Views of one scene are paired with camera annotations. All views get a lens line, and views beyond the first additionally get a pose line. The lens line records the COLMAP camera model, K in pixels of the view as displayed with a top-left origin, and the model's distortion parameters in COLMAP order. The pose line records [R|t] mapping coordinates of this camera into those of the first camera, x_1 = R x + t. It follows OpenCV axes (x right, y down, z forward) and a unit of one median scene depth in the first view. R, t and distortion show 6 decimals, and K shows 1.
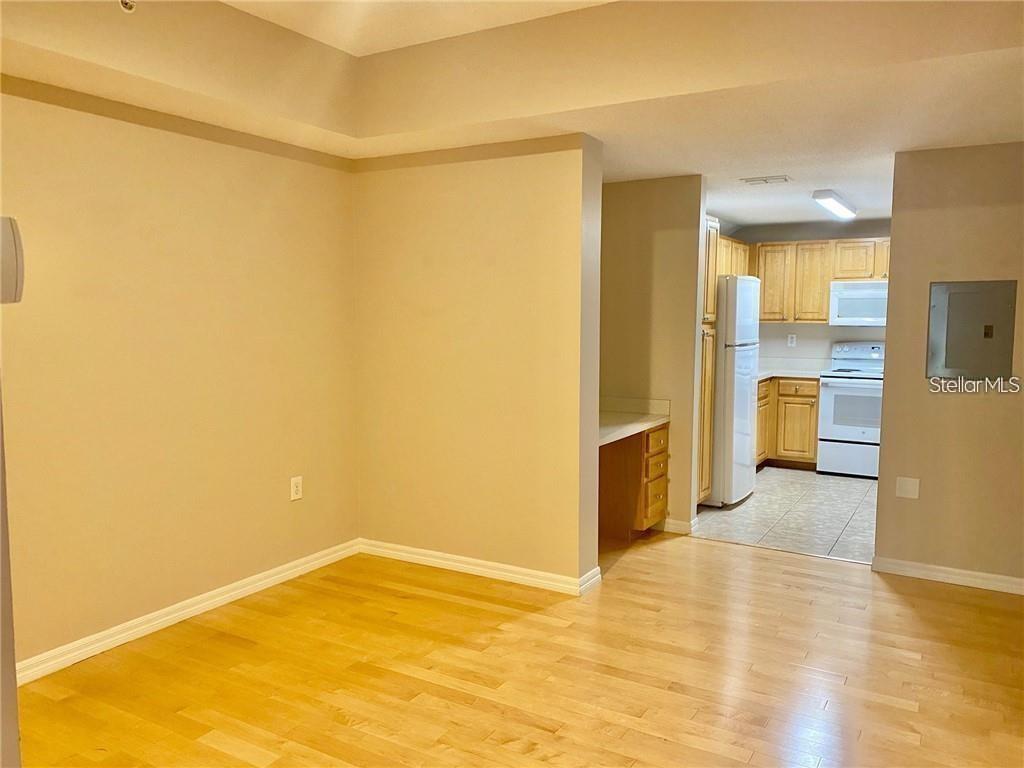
lens RADIAL K [[783.5, 0, 512.0], [0, 783.5, 384.0], [0, 0, 1]] dist [0.061727, -0.004151]
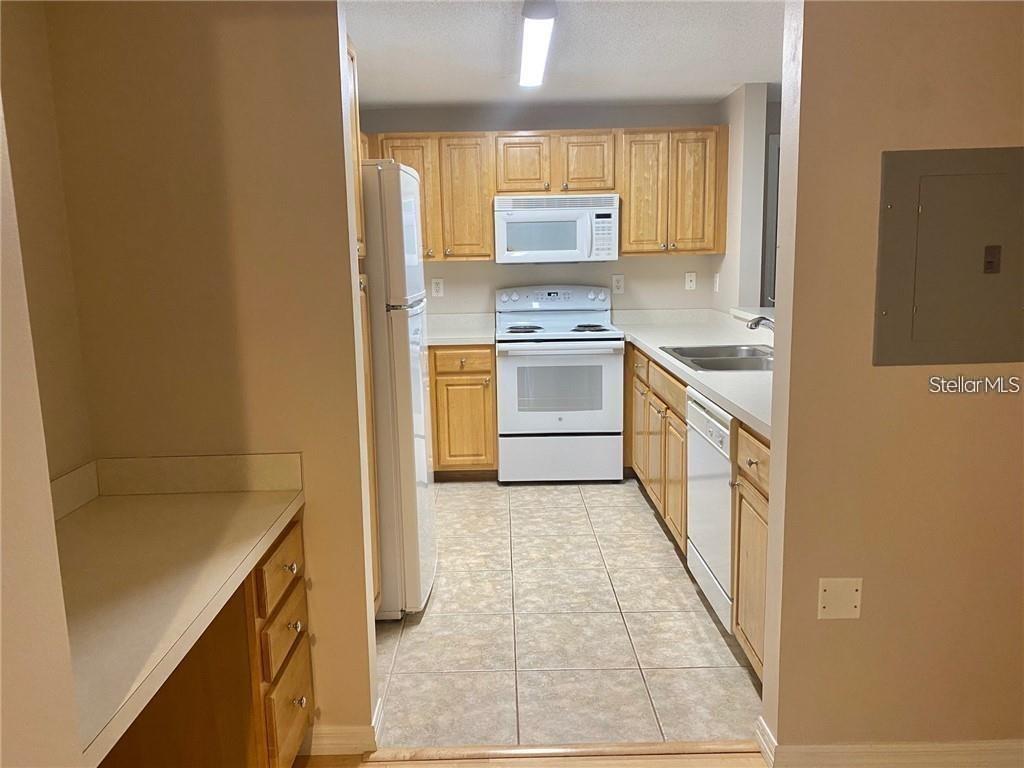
lens RADIAL K [[783.5, 0, 512.0], [0, 783.5, 384.0], [0, 0, 1]] dist [0.061727, -0.004151]
pose [[0.854263, -0.108084, 0.508481, 0.064410], [0.072026, 0.993321, 0.090137, -0.031739], [-0.514827, -0.040377, 0.856343, 0.424492]]
